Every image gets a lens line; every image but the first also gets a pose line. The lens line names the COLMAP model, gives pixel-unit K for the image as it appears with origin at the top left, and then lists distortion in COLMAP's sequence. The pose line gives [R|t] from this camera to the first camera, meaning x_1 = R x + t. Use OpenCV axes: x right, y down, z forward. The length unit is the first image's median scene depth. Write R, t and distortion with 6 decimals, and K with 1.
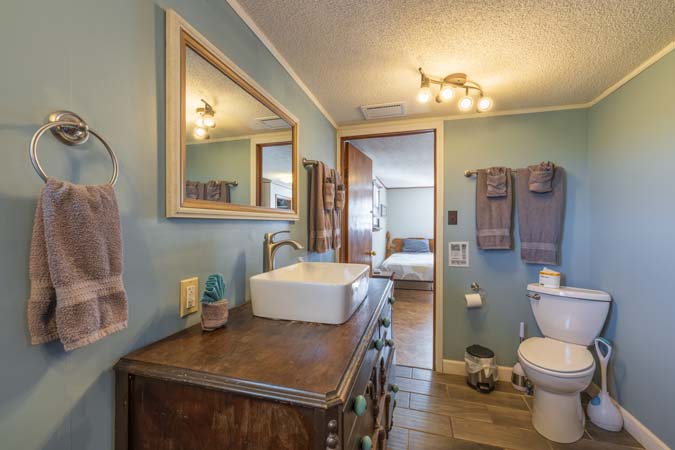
lens RADIAL K [[280.7, 0, 337.9], [0, 280.7, 223.9], [0, 0, 1]] dist [0.001266, 0.000077]
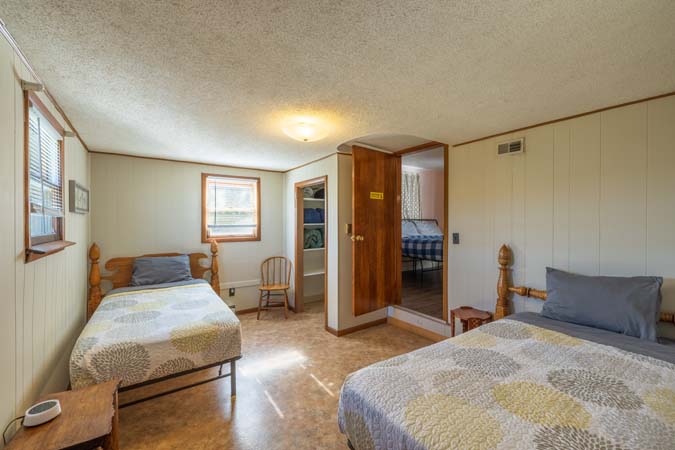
lens RADIAL K [[280.7, 0, 337.8], [0, 280.7, 223.7], [0, 0, 1]] dist [0.001266, 0.000077]
pose [[0.628240, -0.005767, 0.777998, 0.075664], [0.003320, 0.999983, 0.004731, -0.008569], [-0.778013, -0.000390, 0.628249, 0.420622]]
